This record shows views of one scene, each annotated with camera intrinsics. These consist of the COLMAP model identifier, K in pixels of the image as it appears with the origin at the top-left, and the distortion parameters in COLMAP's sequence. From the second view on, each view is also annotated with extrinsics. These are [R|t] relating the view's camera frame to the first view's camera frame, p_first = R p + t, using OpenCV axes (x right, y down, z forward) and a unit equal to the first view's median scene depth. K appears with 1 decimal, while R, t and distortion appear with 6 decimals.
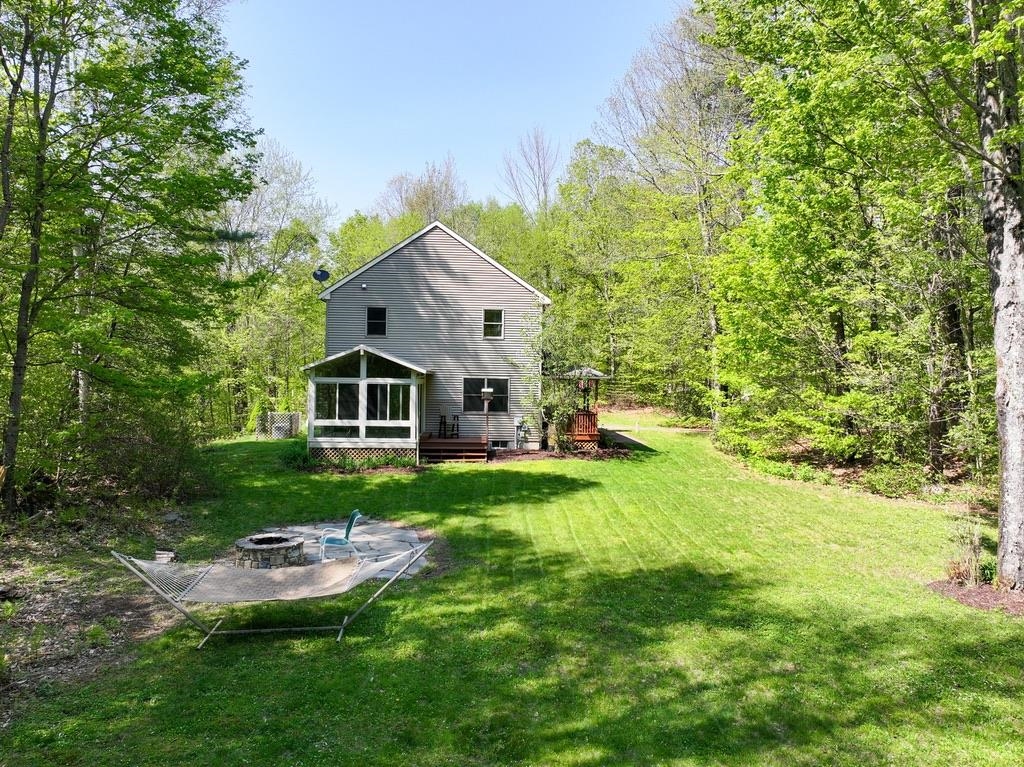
lens RADIAL K [[716.1, 0, 512.0], [0, 716.1, 383.5], [0, 0, 1]] dist [0.001150, 0.005056]
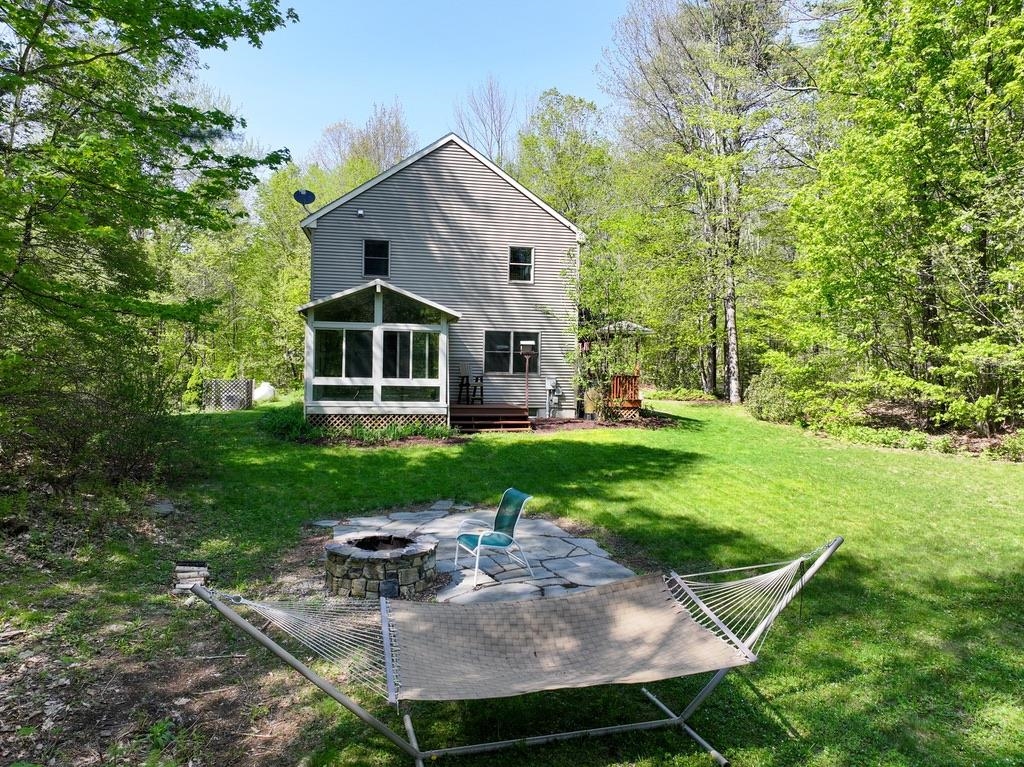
lens RADIAL K [[716.1, 0, 512.0], [0, 716.1, 383.5], [0, 0, 1]] dist [0.001150, 0.005056]
pose [[0.990643, -0.000836, 0.136479, -0.169898], [-0.001798, 0.999815, 0.019176, 0.041719], [-0.136470, -0.019242, 0.990457, 0.219282]]
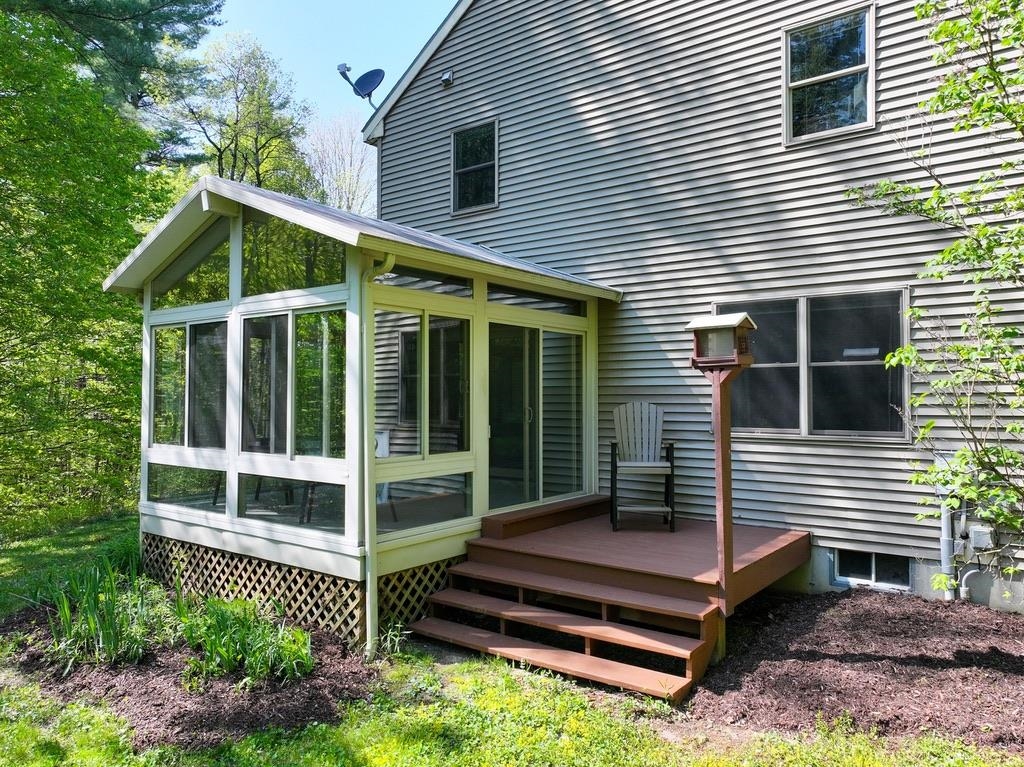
lens RADIAL K [[716.1, 0, 512.0], [0, 716.1, 383.5], [0, 0, 1]] dist [0.001150, 0.005056]
pose [[0.772096, -0.027505, -0.634910, 0.050569], [0.008897, 0.999433, -0.032478, 0.034736], [0.635444, 0.019427, 0.771903, 0.849617]]
